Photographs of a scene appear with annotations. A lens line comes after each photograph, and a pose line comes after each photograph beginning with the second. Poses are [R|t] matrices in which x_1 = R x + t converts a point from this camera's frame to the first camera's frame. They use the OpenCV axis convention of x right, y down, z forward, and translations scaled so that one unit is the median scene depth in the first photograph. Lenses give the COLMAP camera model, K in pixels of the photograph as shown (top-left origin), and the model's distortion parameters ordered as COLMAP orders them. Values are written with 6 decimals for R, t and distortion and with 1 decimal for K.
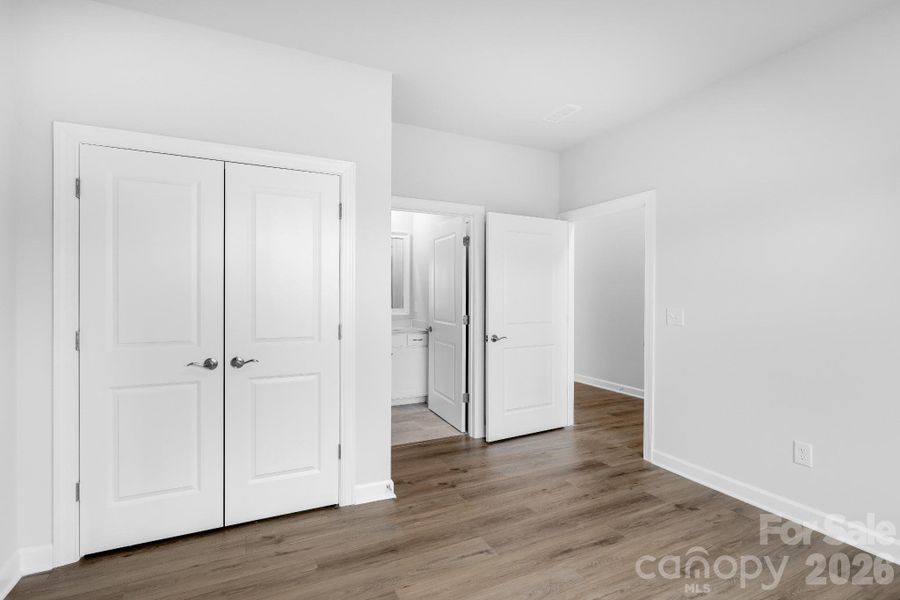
lens RADIAL K [[416.5, 0, 428.8], [0, 416.5, 300.8], [0, 0, 1]] dist [0.017610, -0.000301]
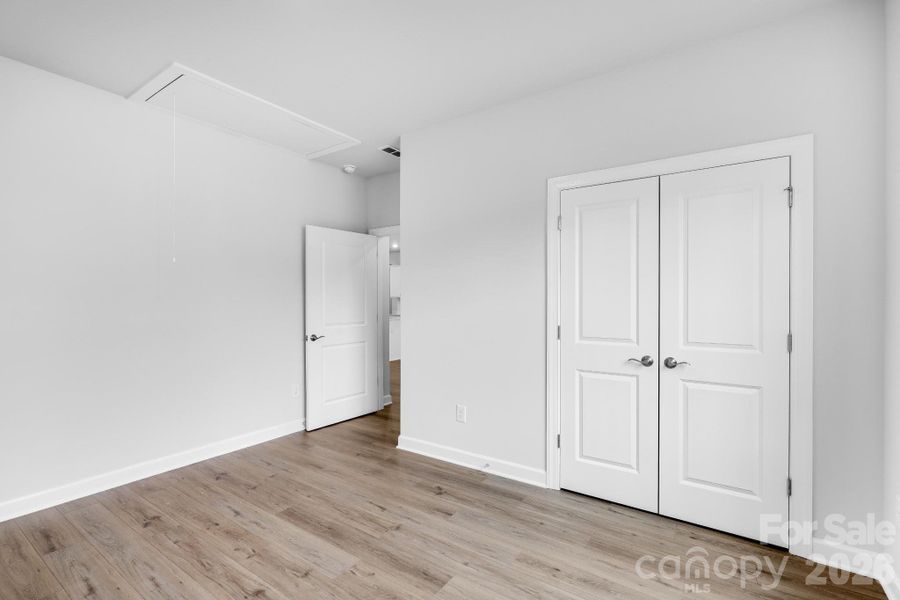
lens RADIAL K [[398.8, 0, 481.3], [0, 398.8, 298.8], [0, 0, 1]] dist [0.000460, 0.000041]
pose [[0.561728, -0.004161, -0.827311, 0.106896], [-0.007327, 0.999923, -0.010004, -0.000645], [0.827289, 0.011681, 0.561655, 0.044540]]
